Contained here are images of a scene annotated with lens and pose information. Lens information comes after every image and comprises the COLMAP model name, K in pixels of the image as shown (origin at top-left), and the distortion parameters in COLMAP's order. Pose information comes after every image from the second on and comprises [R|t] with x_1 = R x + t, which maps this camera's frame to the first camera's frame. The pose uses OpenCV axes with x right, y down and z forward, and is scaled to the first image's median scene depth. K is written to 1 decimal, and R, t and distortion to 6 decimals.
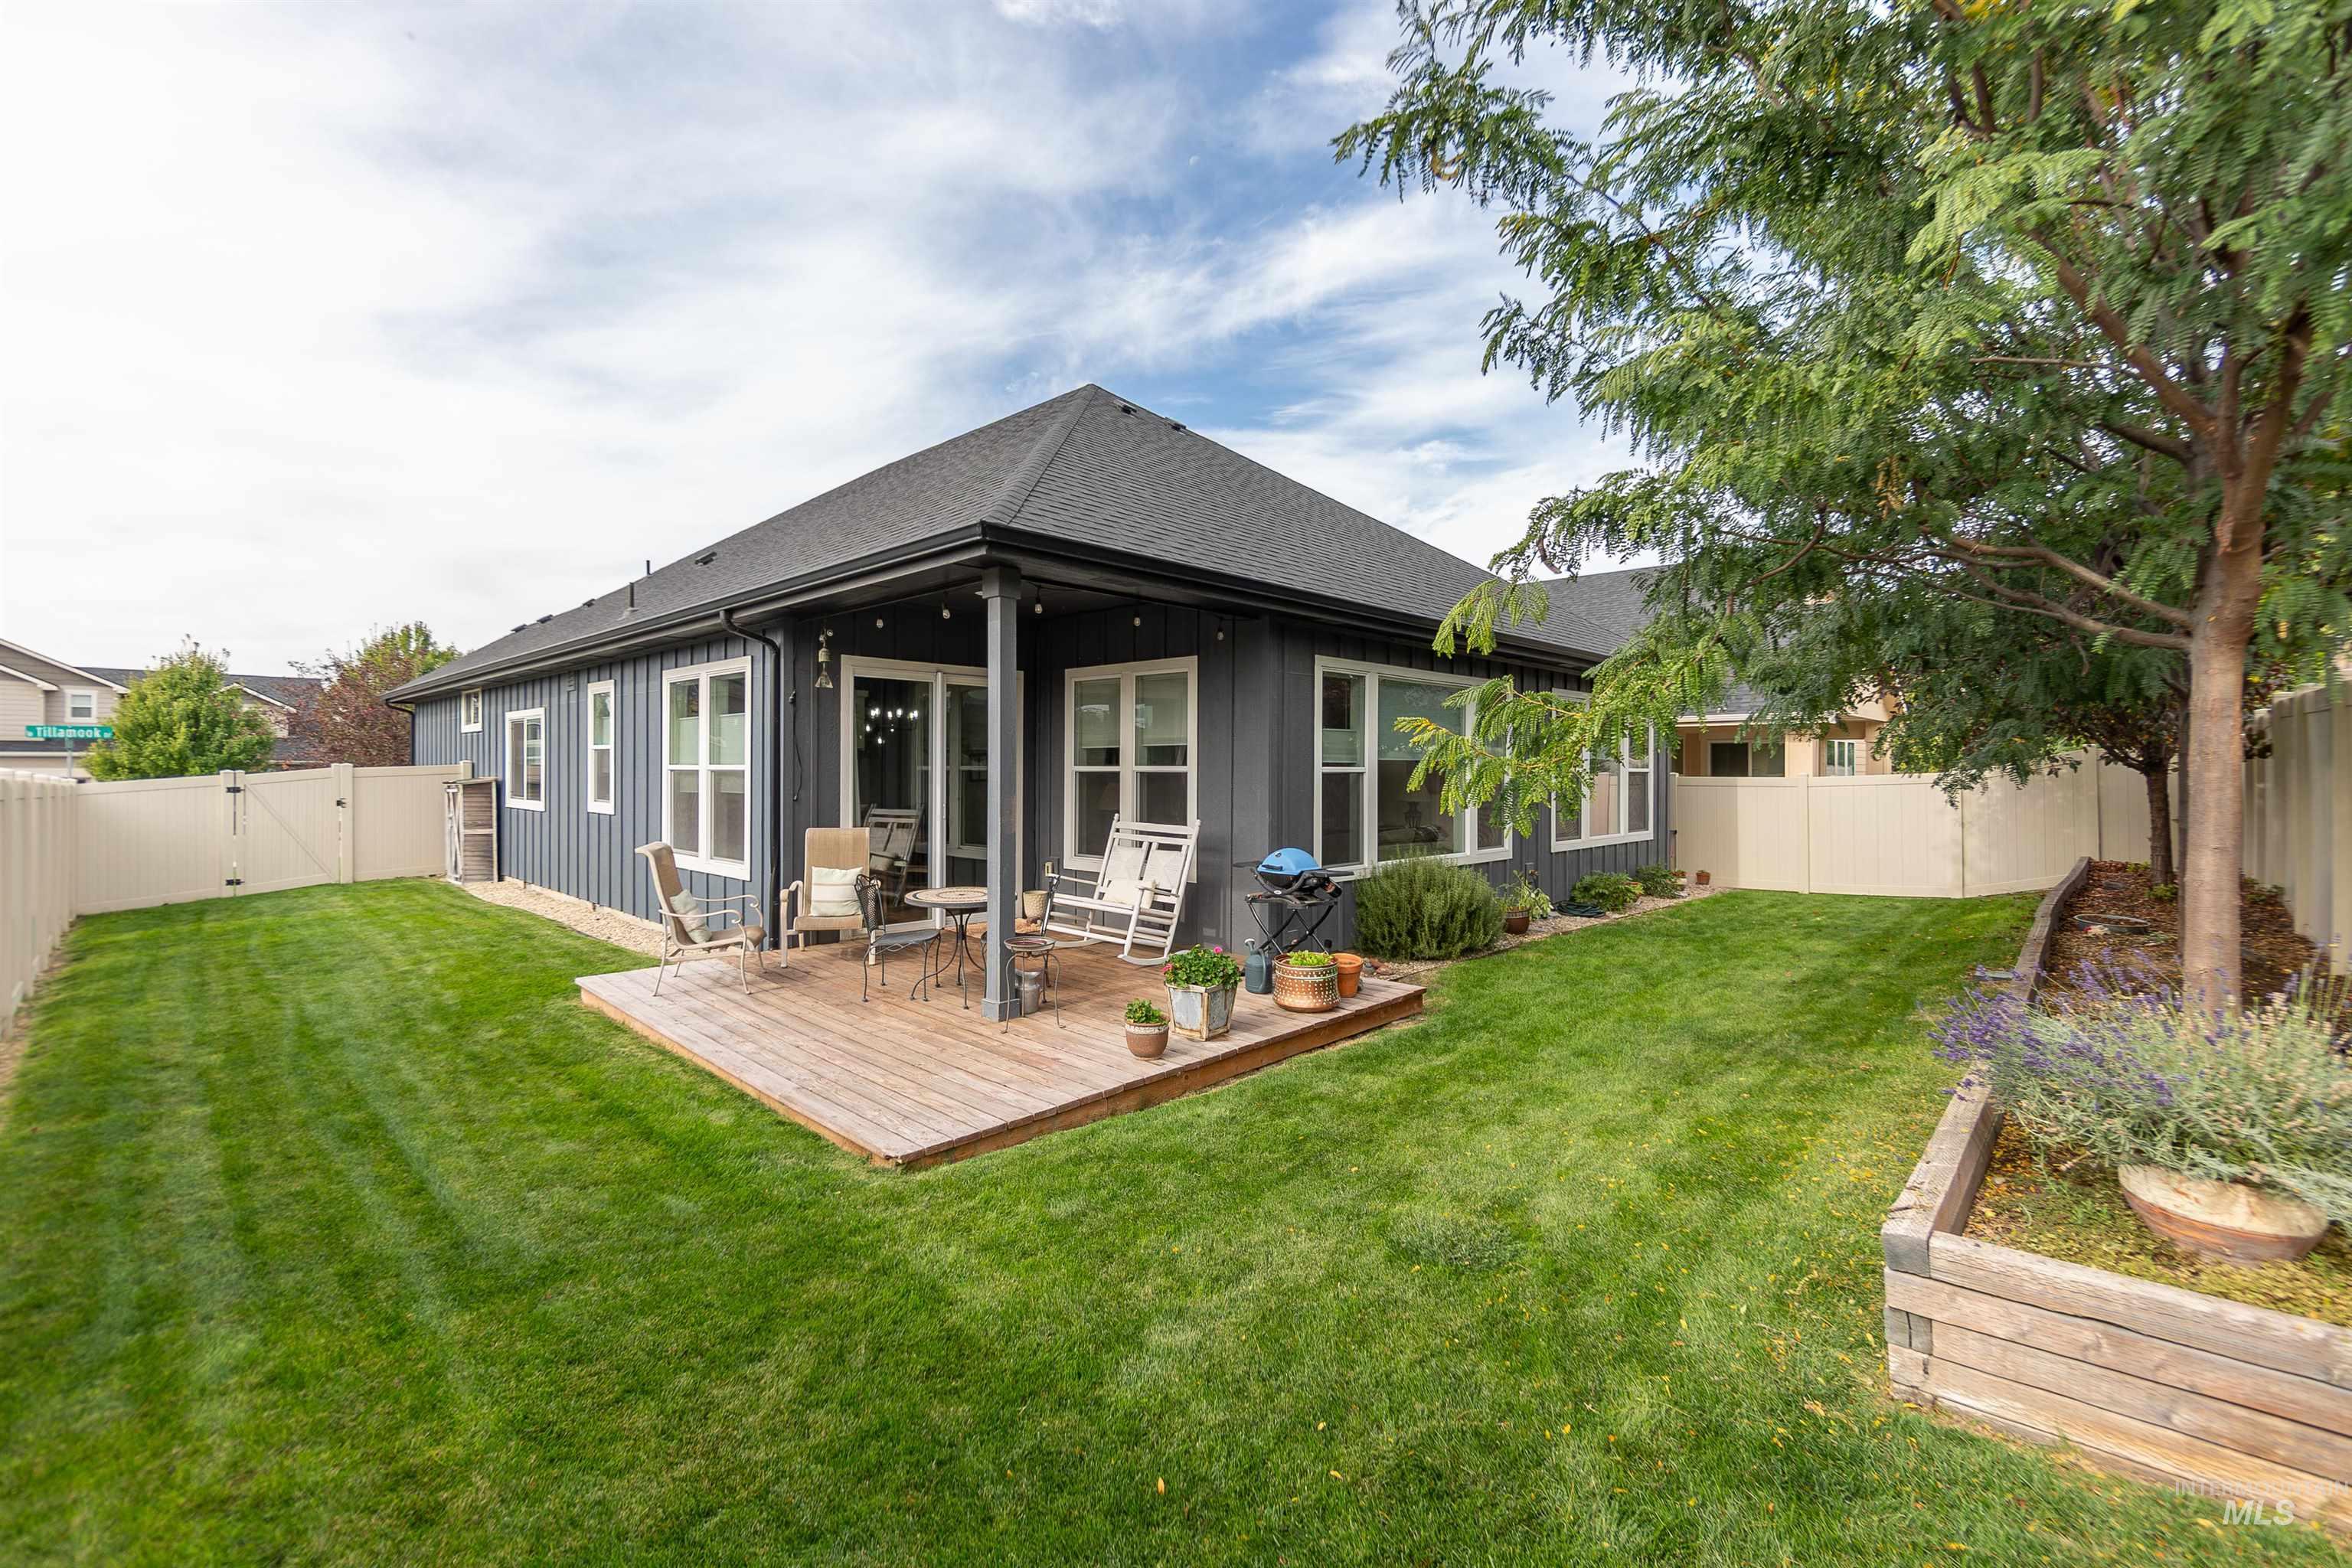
lens RADIAL K [[1018.6, 0, 1180.0], [0, 1018.6, 784.0], [0, 0, 1]] dist [-0.001109, -0.000319]
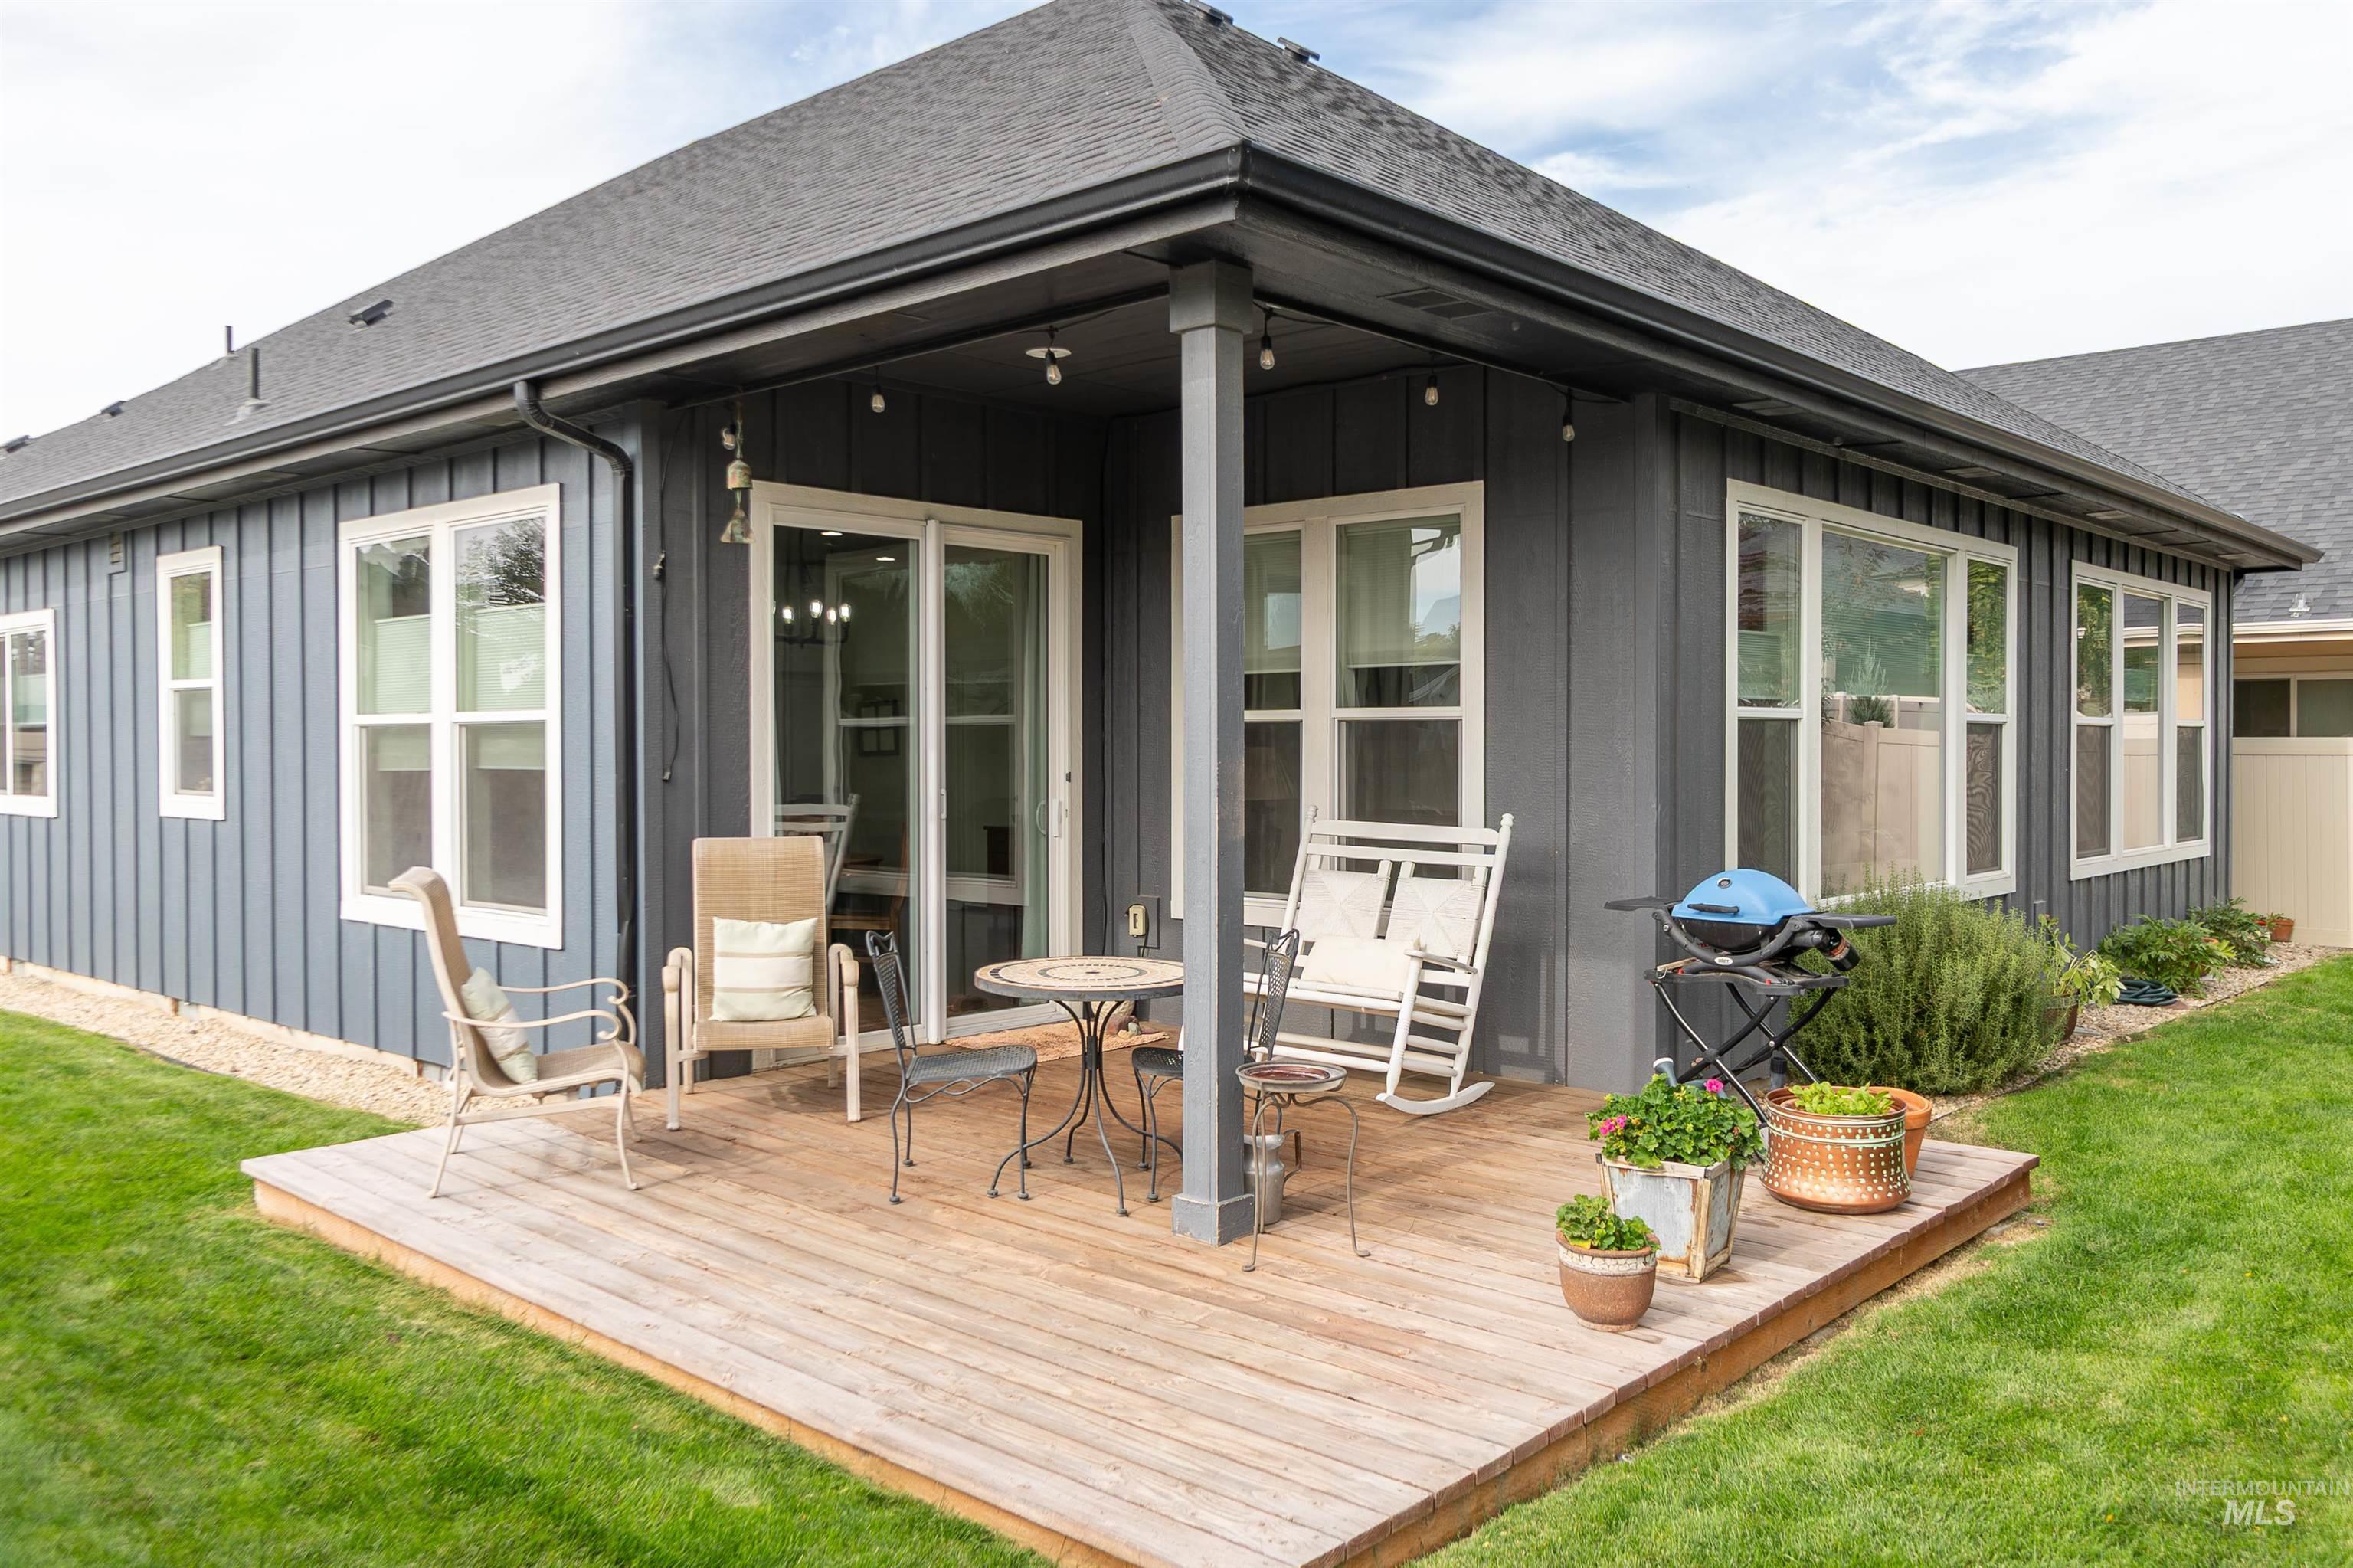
lens RADIAL K [[1836.7, 0, 1173.4], [0, 1836.7, 782.5], [0, 0, 1]] dist [0.006249, 0.008037]
pose [[0.999386, -0.006606, 0.034412, -0.188616], [0.006431, 0.999966, 0.005214, 0.015543], [-0.034446, -0.004989, 0.999394, 0.138749]]
